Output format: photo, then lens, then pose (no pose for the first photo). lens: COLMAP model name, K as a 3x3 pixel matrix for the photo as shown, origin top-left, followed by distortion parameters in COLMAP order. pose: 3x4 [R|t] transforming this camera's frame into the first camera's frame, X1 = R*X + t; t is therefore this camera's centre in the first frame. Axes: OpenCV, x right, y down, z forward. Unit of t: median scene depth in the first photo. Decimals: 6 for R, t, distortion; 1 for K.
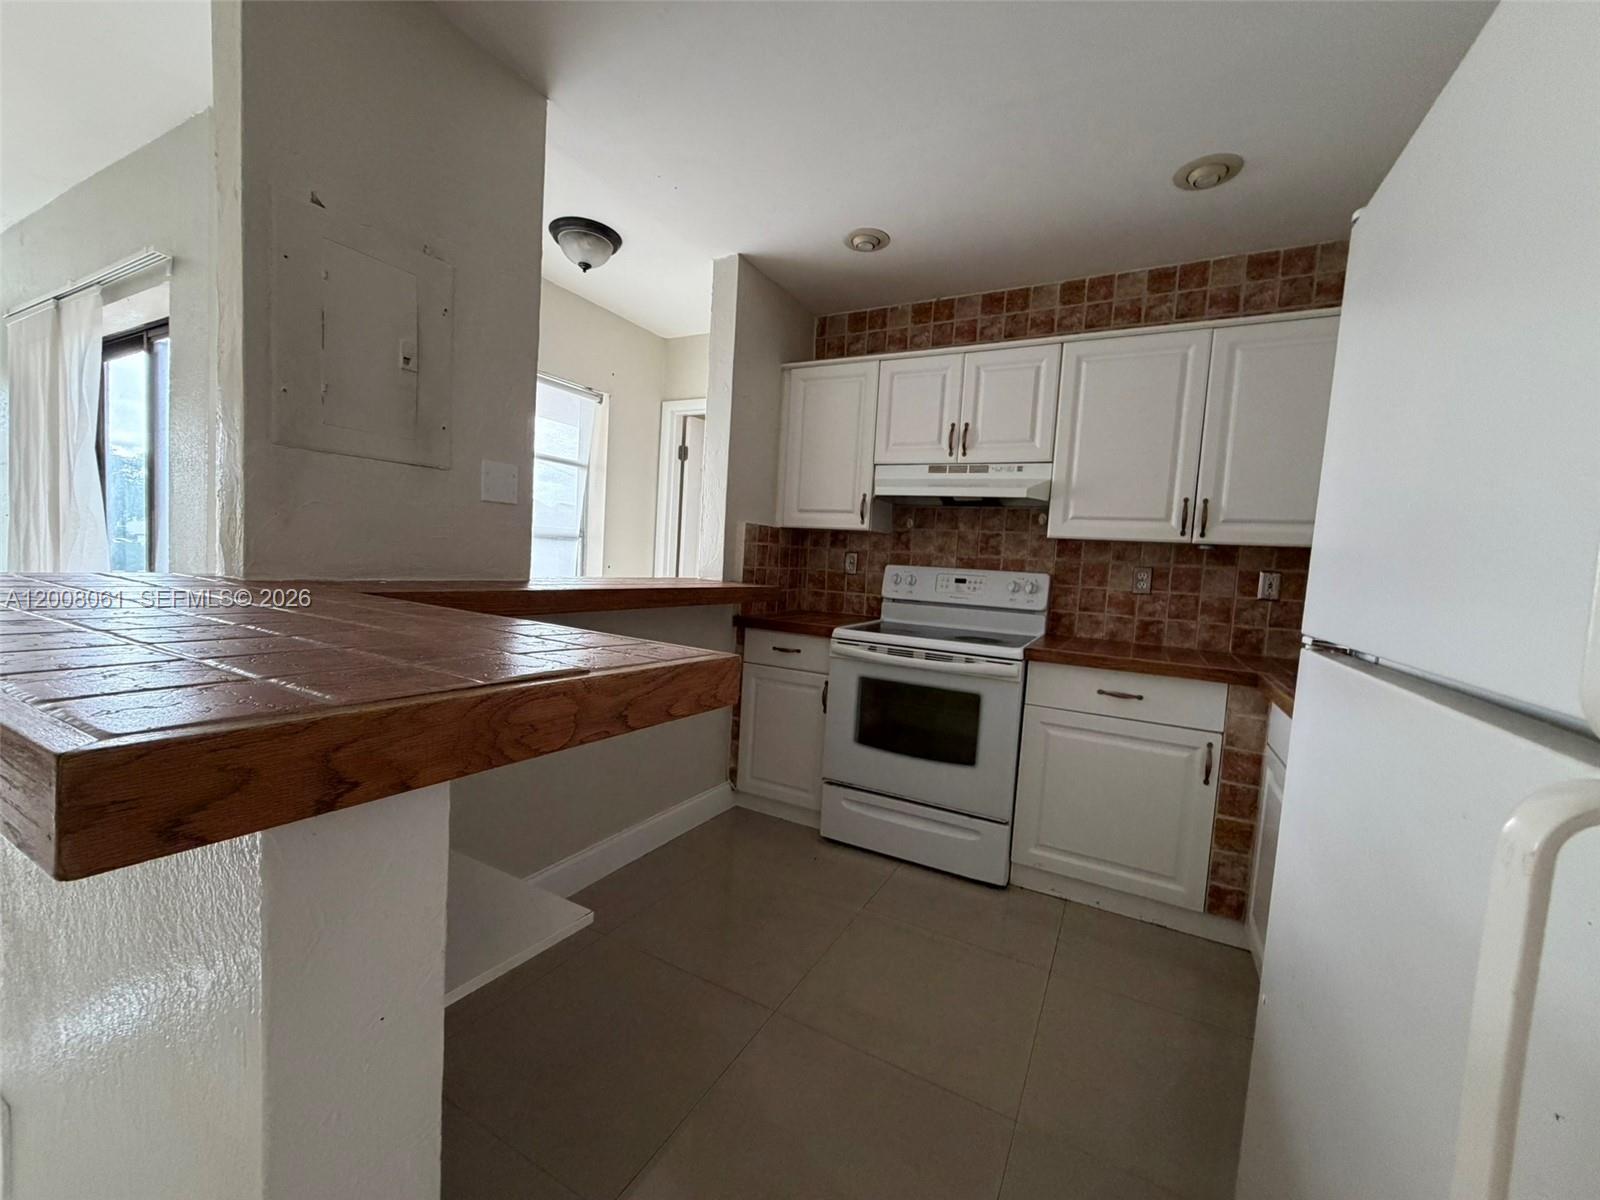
lens RADIAL K [[641.2, 0, 804.6], [0, 641.2, 621.6], [0, 0, 1]] dist [0.000364, 0.000003]
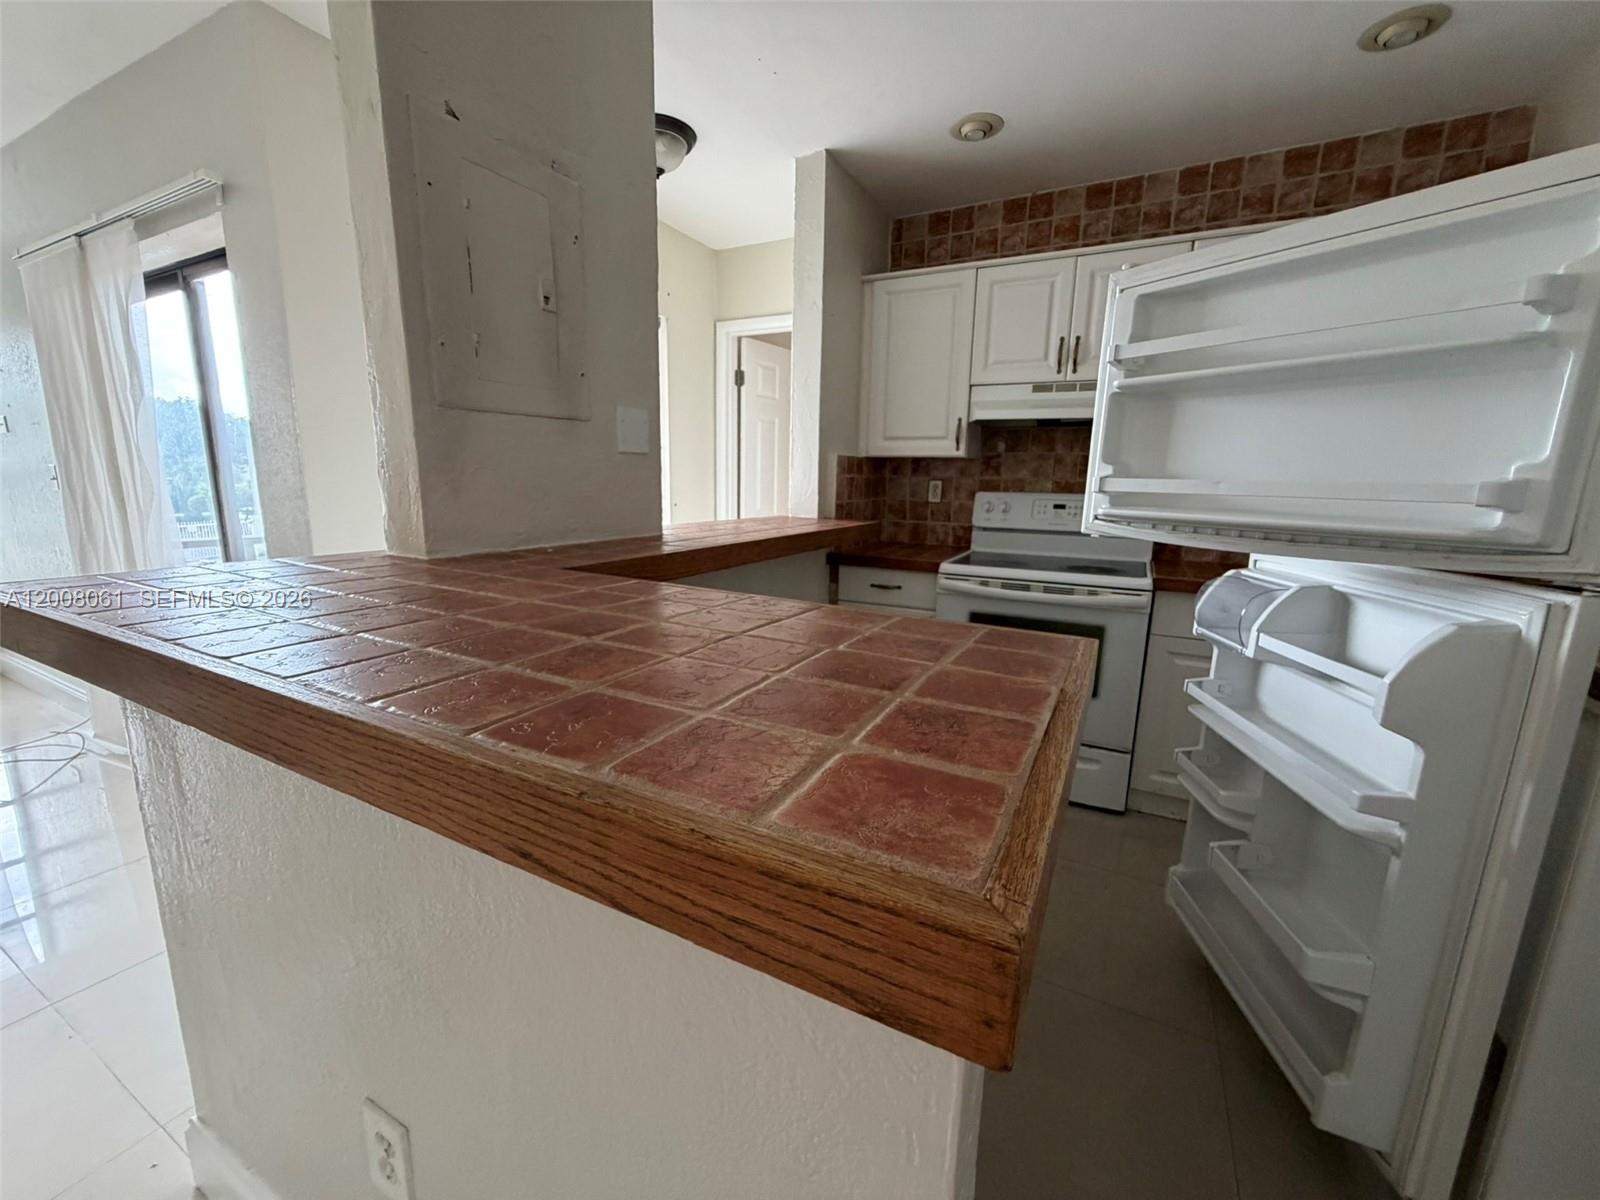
lens RADIAL K [[641.2, 0, 804.6], [0, 641.2, 621.6], [0, 0, 1]] dist [0.000364, 0.000003]
pose [[0.998996, -0.044610, 0.004165, -0.154220], [0.043726, 0.991014, 0.126406, -0.031192], [-0.009767, -0.126097, 0.991970, 0.025245]]
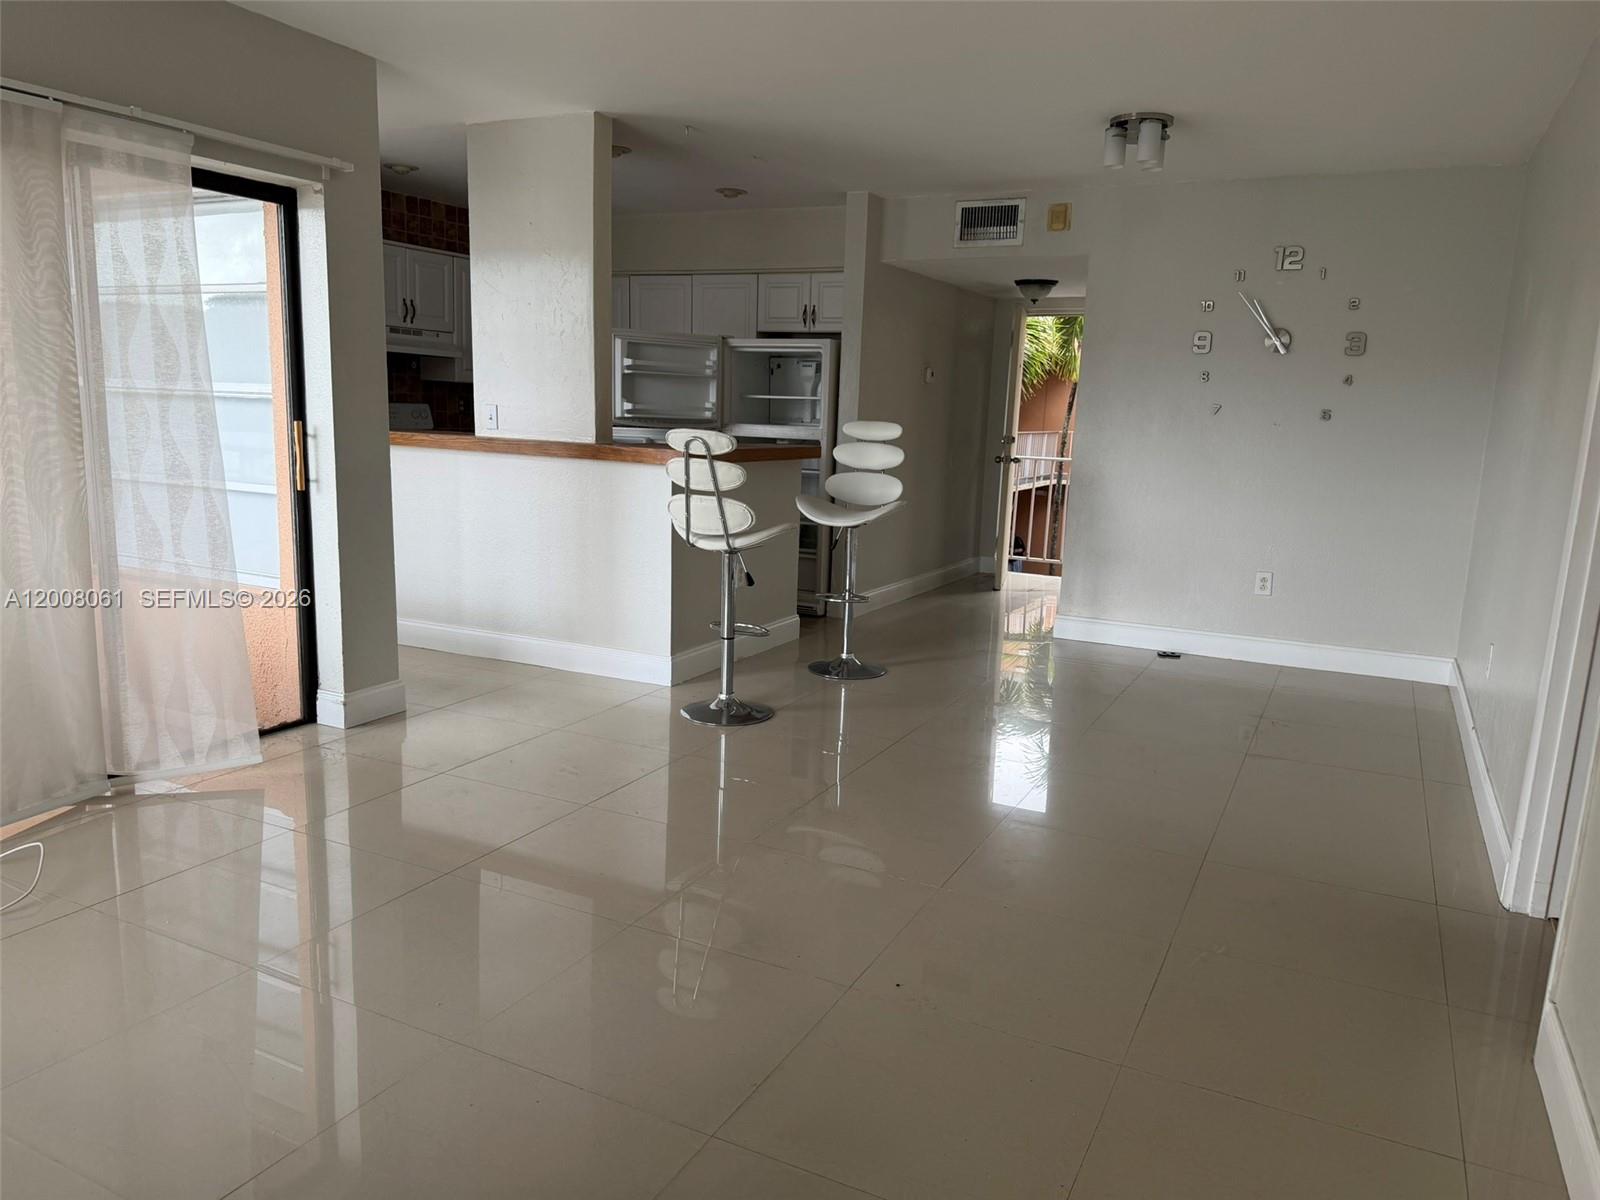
lens RADIAL K [[1120.7, 0, 800.0], [0, 1120.7, 600.0], [0, 0, 1]] dist [0.000543, 0.000053]
pose [[-0.020846, -0.252398, 0.967399, -2.117272], [0.025520, 0.967160, 0.252885, -0.252403], [-0.999457, 0.029960, -0.013720, 0.194048]]
